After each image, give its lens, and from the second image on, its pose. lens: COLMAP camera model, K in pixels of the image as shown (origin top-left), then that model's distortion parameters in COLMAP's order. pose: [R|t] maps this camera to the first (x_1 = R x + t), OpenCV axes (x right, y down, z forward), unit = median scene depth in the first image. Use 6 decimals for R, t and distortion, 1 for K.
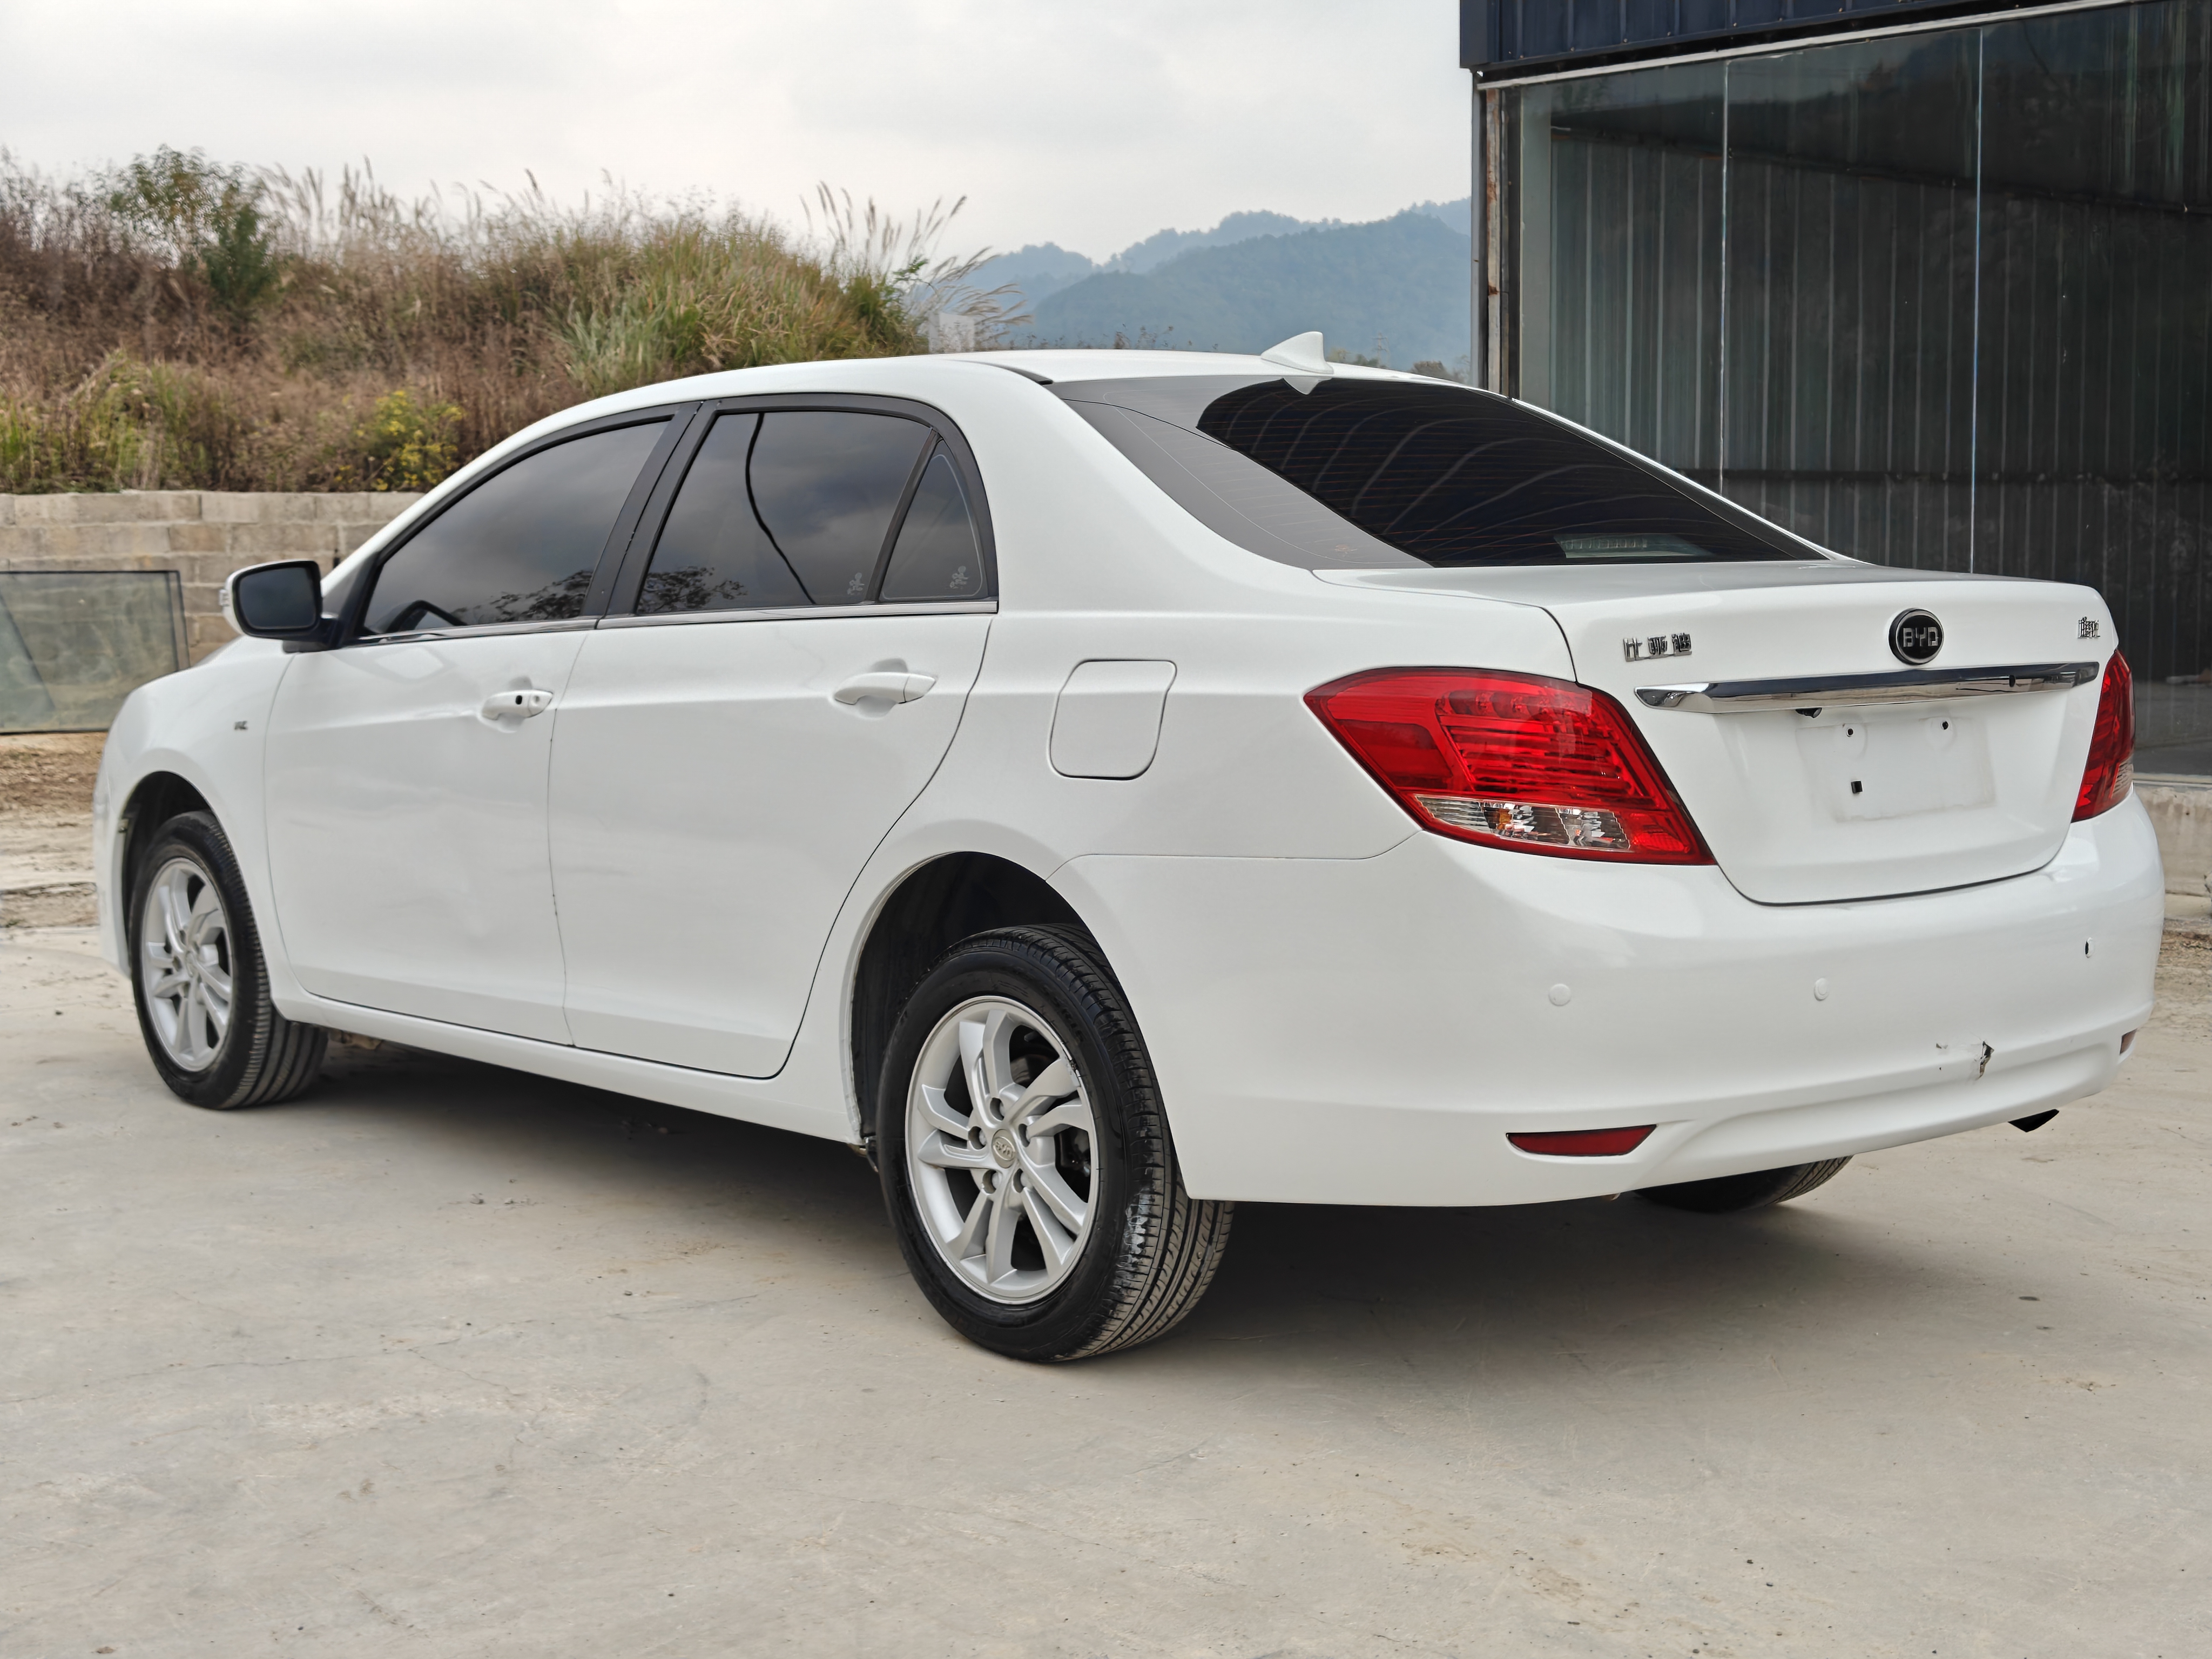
lens RADIAL K [[3392.6, 0, 1106.0], [0, 3392.6, 829.5], [0, 0, 1]] dist [0.038922, 0.023786]
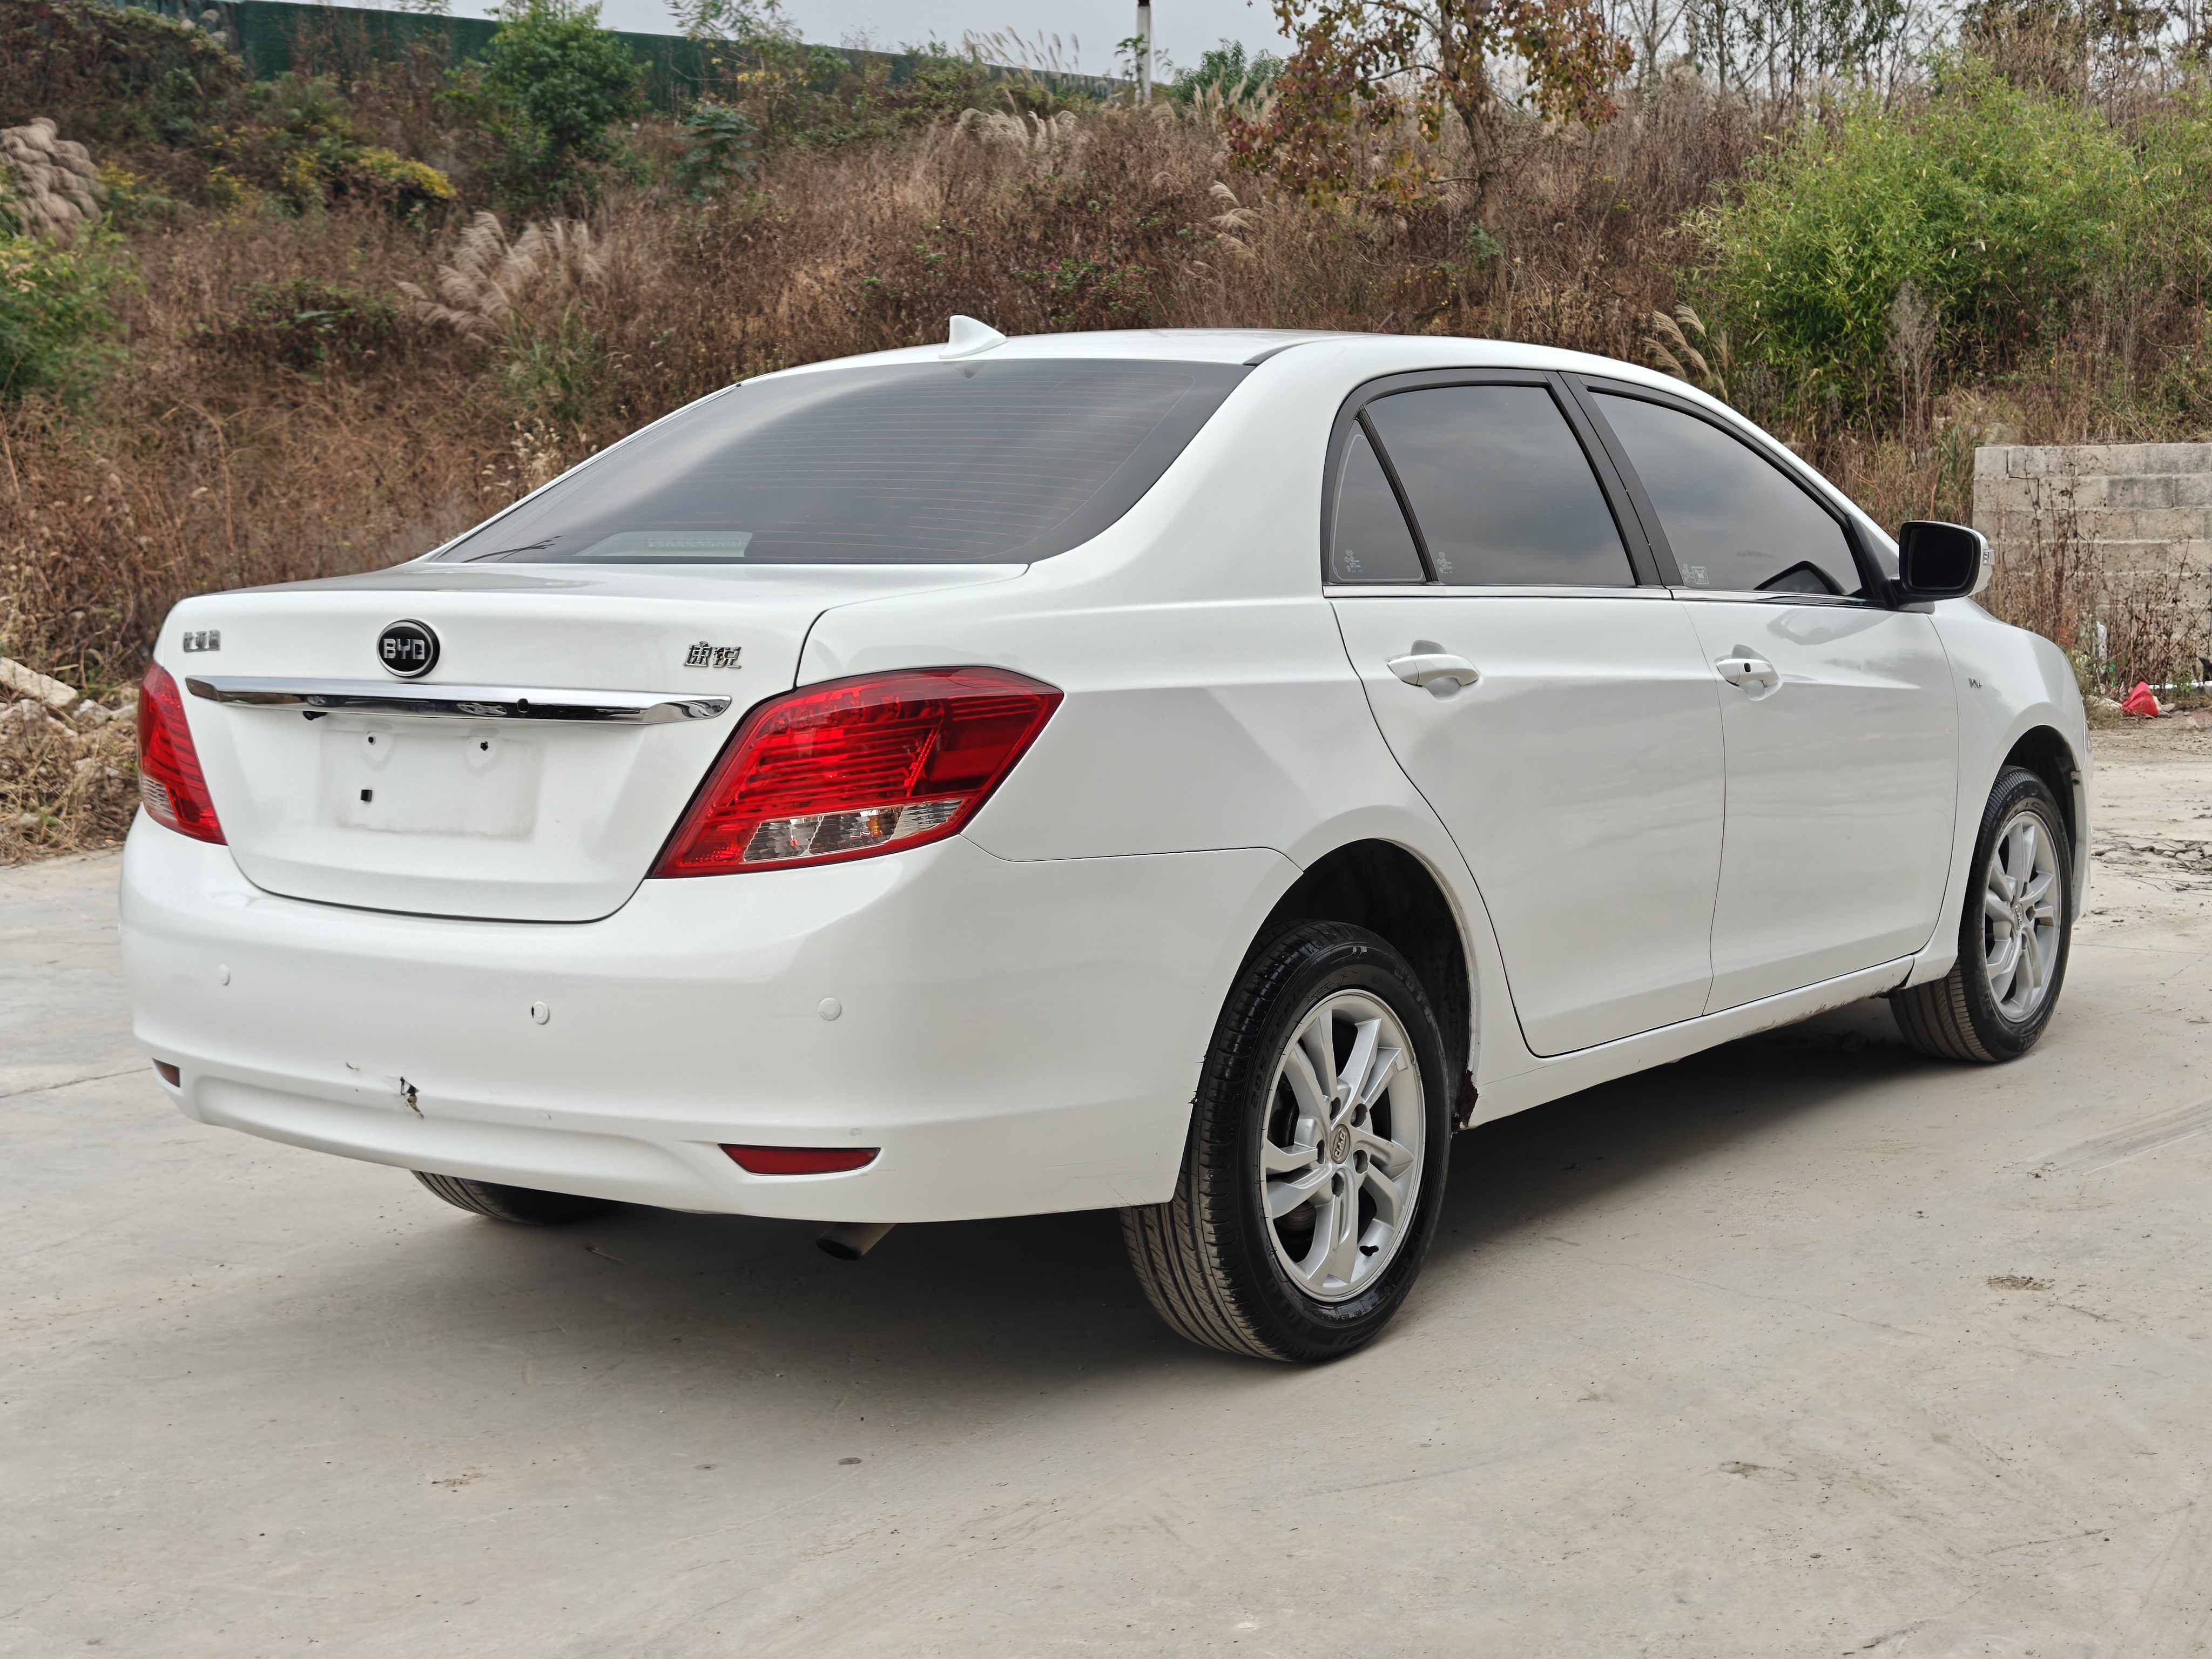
lens RADIAL K [[3325.6, 0, 1106.0], [0, 3325.6, 829.5], [0, 0, 1]] dist [0.065445, -0.120026]
pose [[0.209393, 0.104710, -0.972209, 0.347925], [-0.072481, 0.993177, 0.091358, -0.030734], [0.975142, 0.051337, 0.215554, 0.286622]]
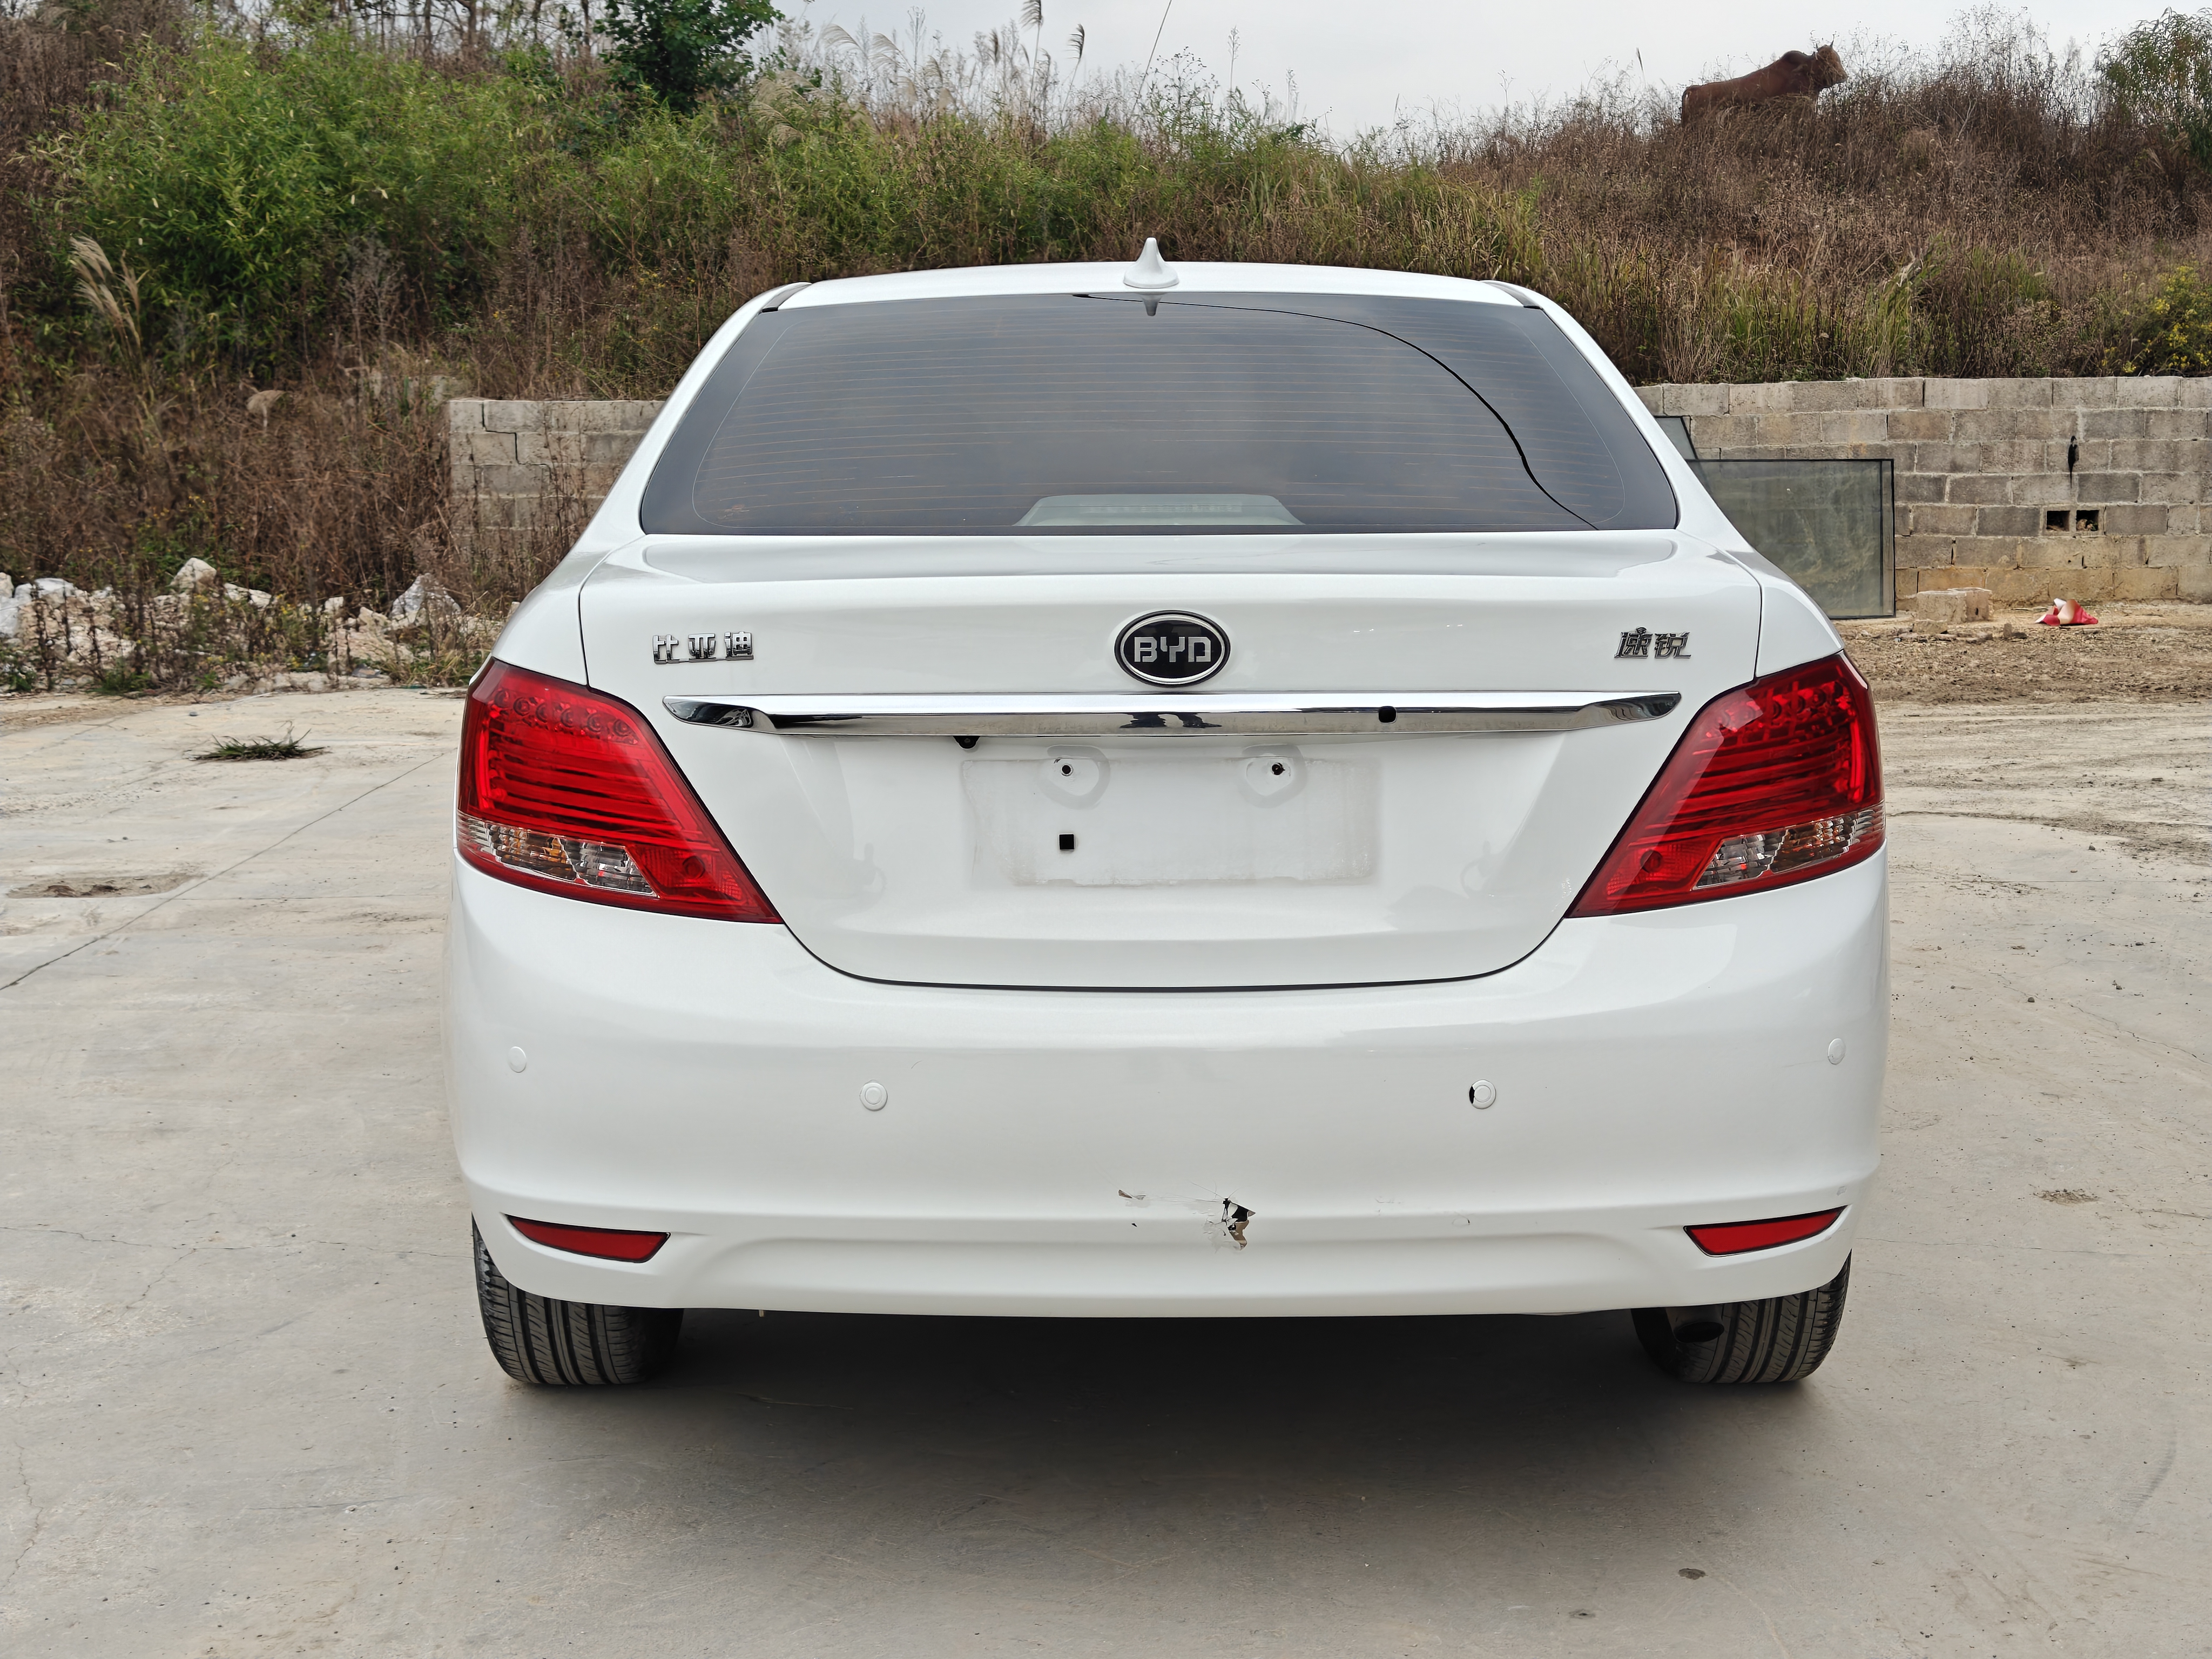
lens RADIAL K [[3325.6, 0, 1106.0], [0, 3325.6, 829.5], [0, 0, 1]] dist [0.065445, -0.120026]
pose [[0.746829, 0.084371, -0.659642, 0.206067], [-0.056544, 0.996384, 0.063425, -0.018079], [0.662607, -0.010069, 0.748899, 0.127851]]
